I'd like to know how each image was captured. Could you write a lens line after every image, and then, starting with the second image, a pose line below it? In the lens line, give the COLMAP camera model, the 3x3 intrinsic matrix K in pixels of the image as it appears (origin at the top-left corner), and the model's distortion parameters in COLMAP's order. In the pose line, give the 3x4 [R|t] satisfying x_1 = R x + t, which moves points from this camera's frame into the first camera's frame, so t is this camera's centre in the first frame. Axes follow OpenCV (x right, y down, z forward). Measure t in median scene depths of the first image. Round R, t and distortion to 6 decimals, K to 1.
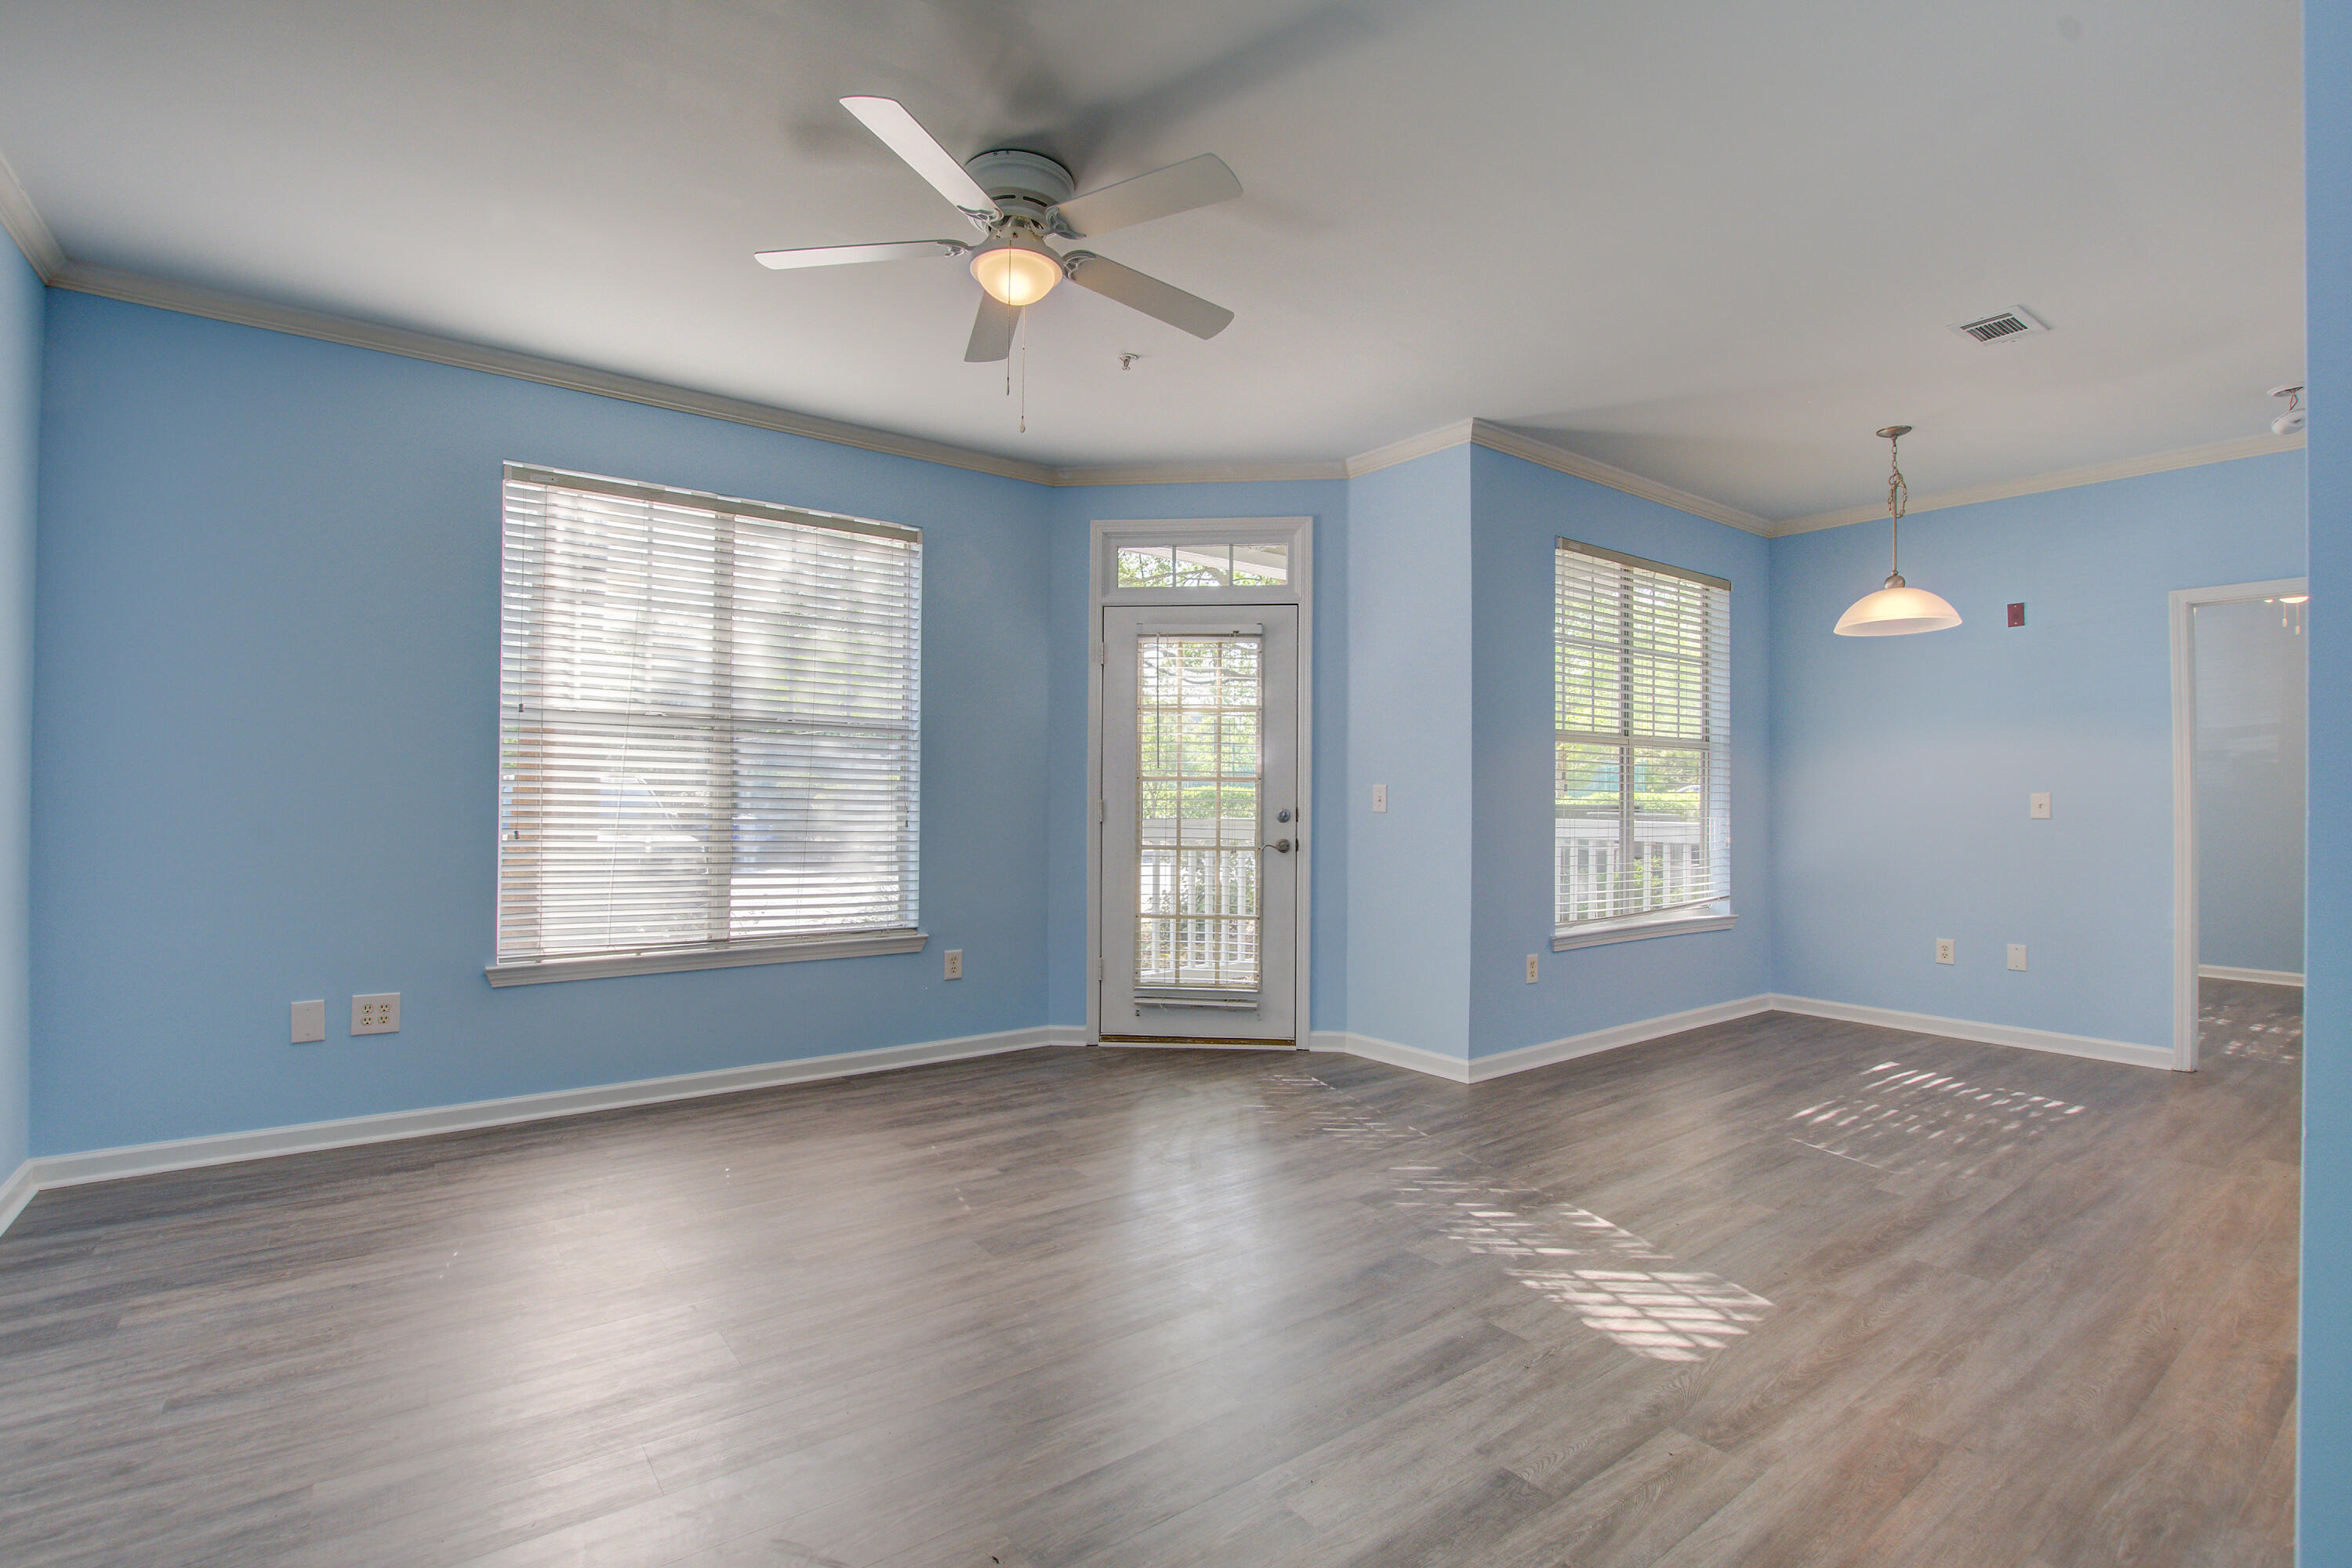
lens RADIAL K [[1087.3, 0, 1197.2], [0, 1087.3, 808.1], [0, 0, 1]] dist [-0.024675, 0.001731]
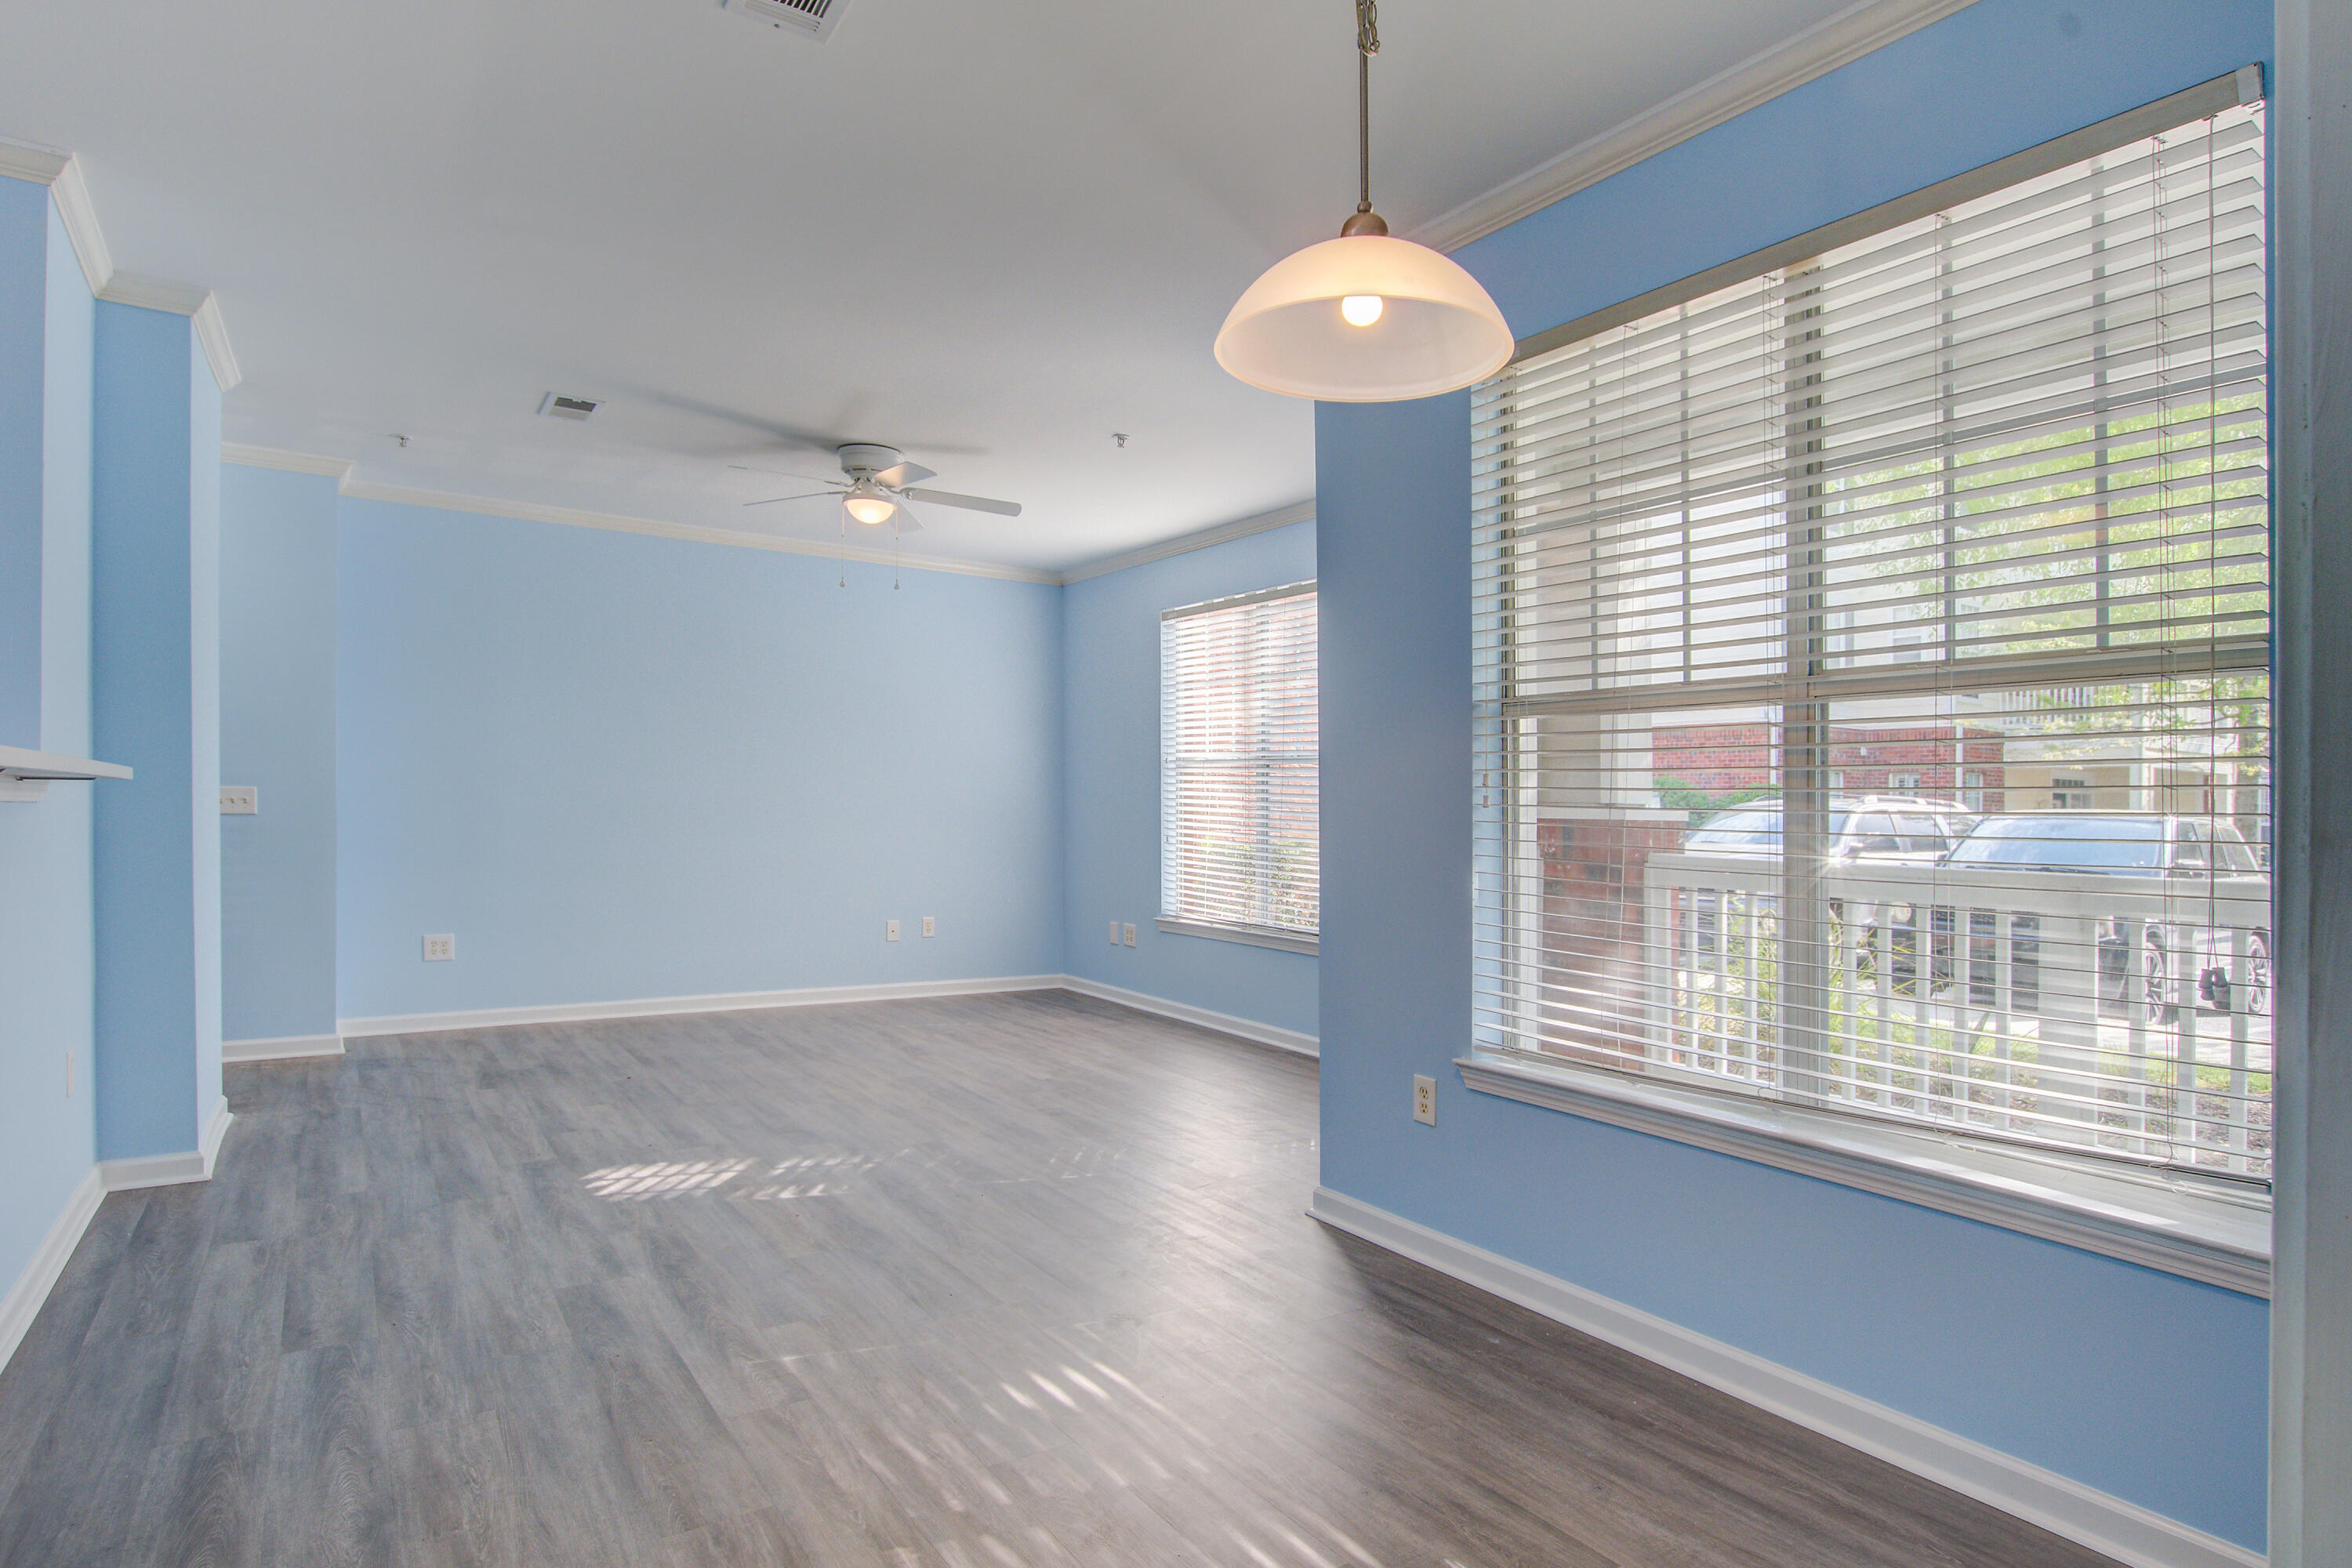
lens RADIAL K [[1264.7, 0, 1161.2], [0, 1264.7, 857.6], [0, 0, 1]] dist [-0.000053, -0.000276]
pose [[-0.077864, 0.030433, -0.996499, 1.023109], [-0.027328, 0.999093, 0.032648, -0.007153], [0.996589, 0.029775, -0.076962, 0.900715]]
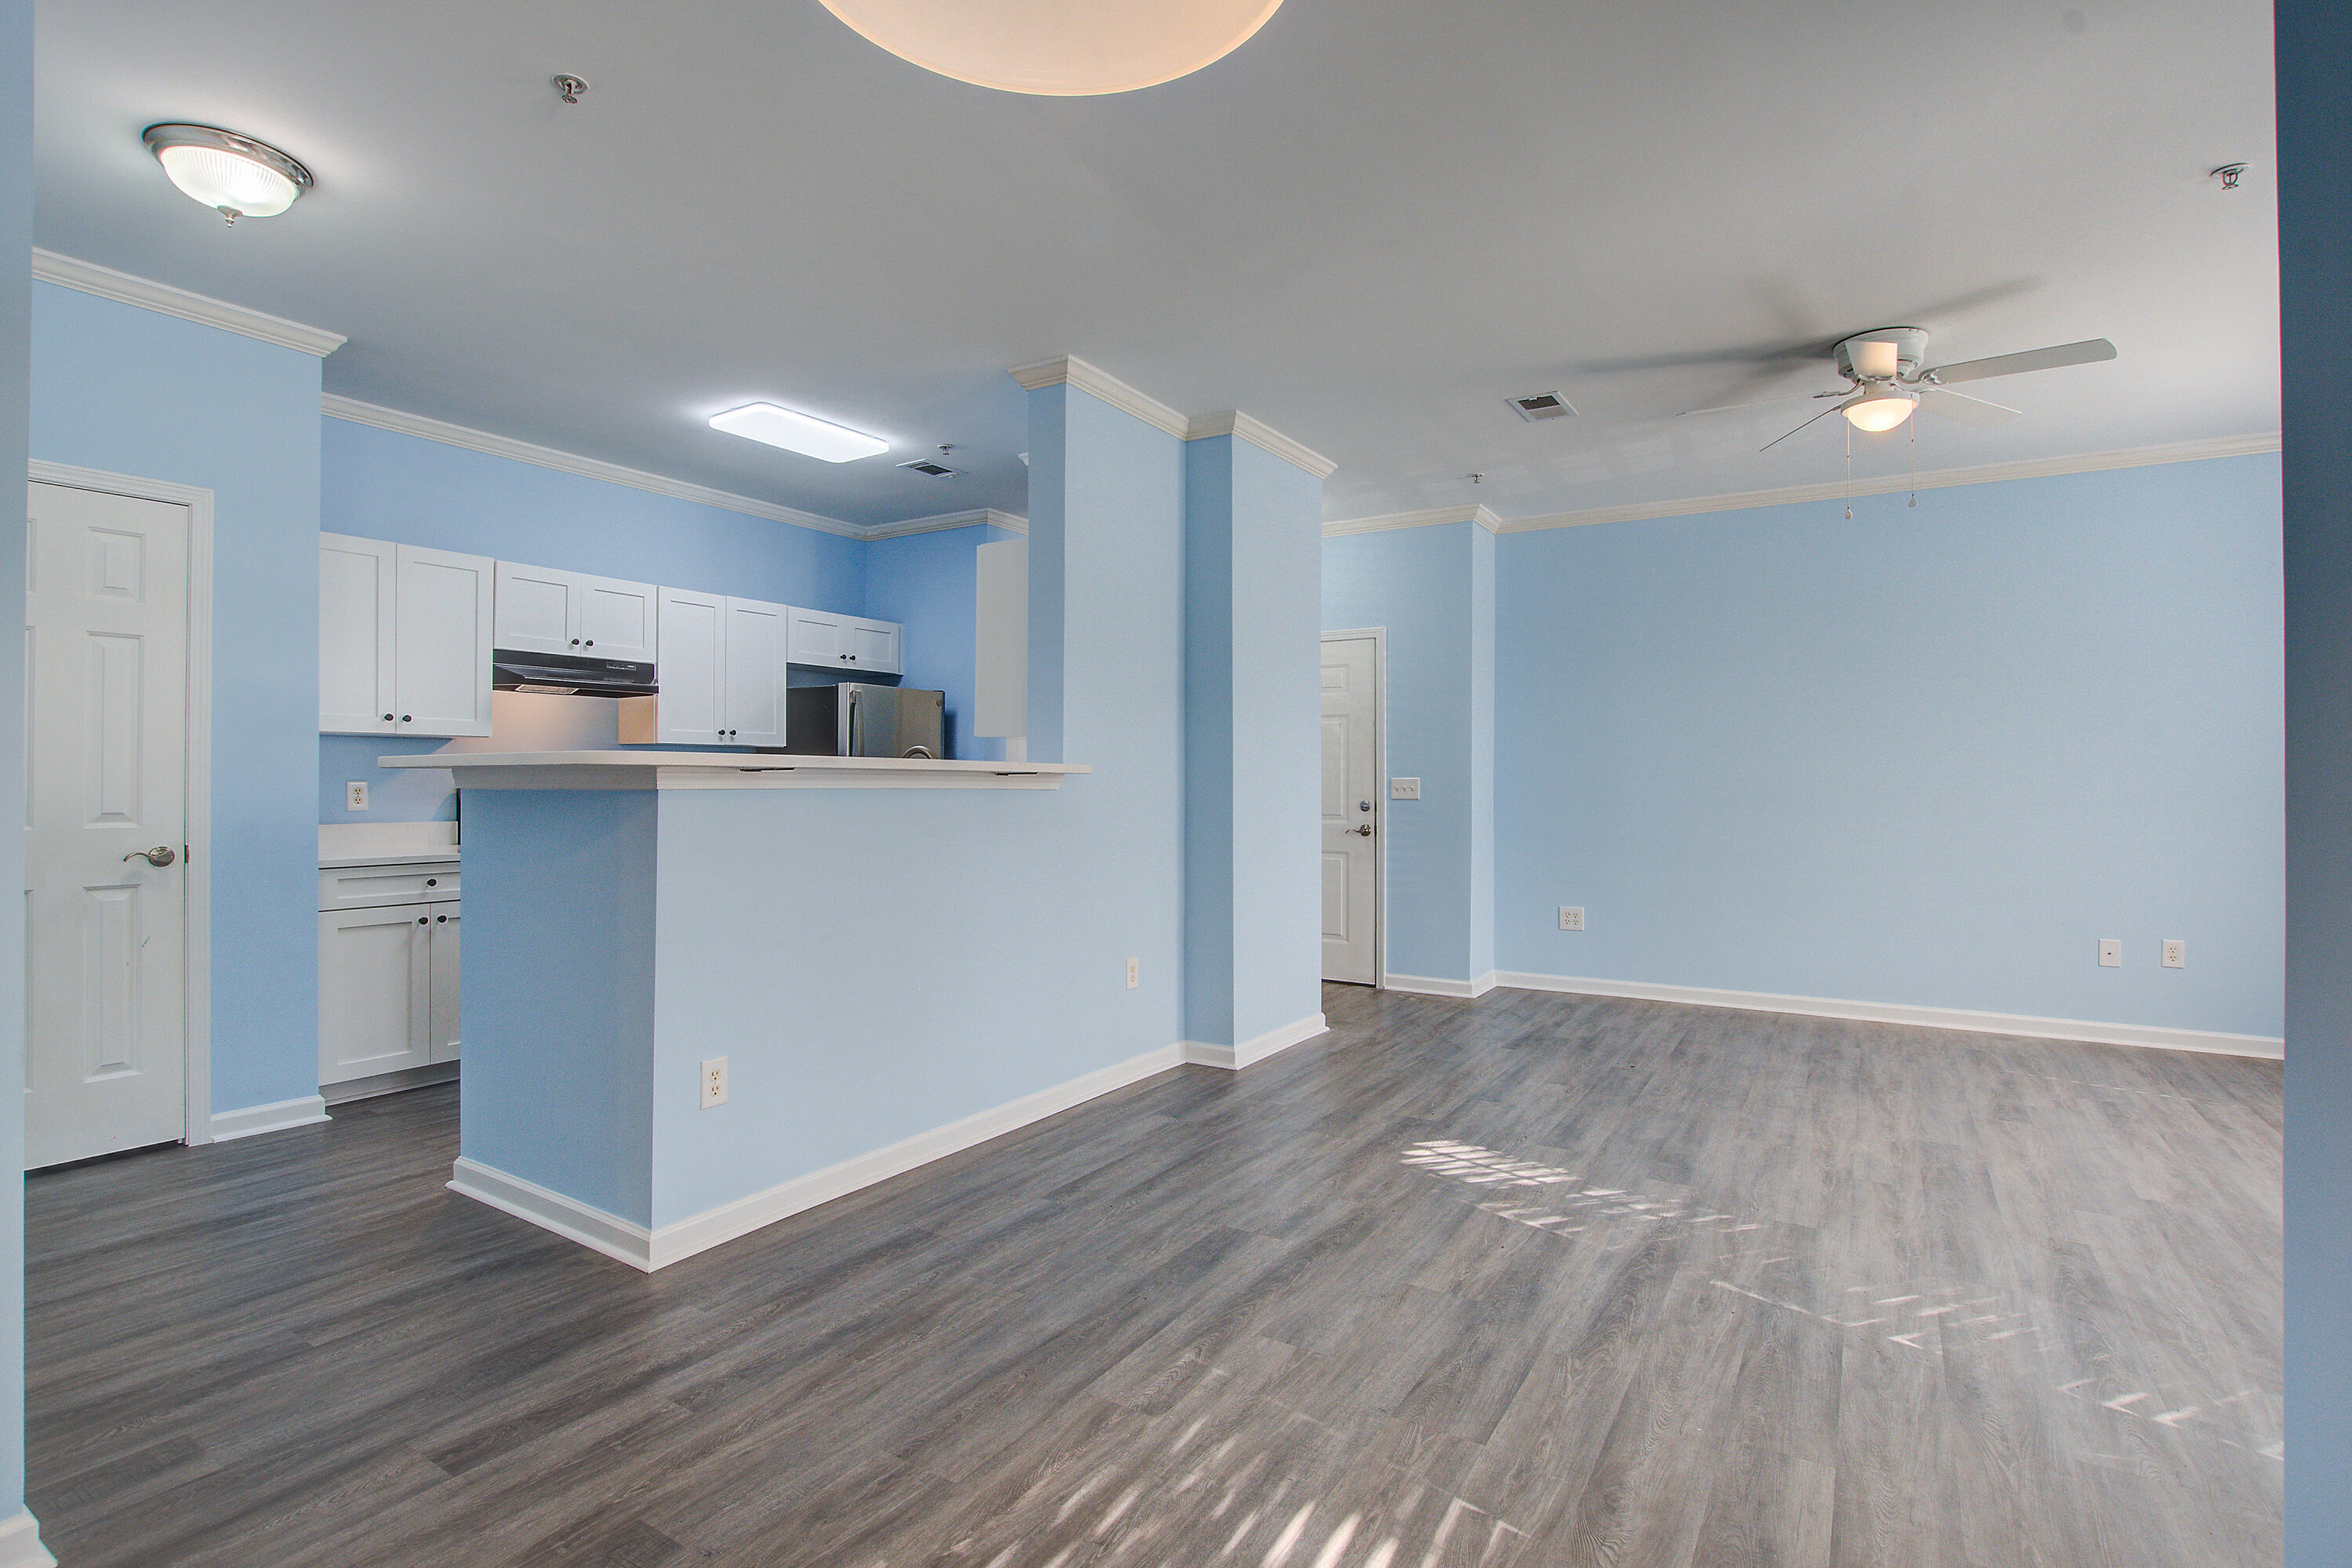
lens RADIAL K [[1156.2, 0, 1176.0], [0, 1156.2, 784.0], [0, 0, 1]] dist [-0.028127, 0.000601]
pose [[-0.936724, -0.010221, -0.349919, 0.661671], [-0.014788, 0.999837, 0.010380, -0.010451], [0.349756, 0.014898, -0.936722, 1.138918]]
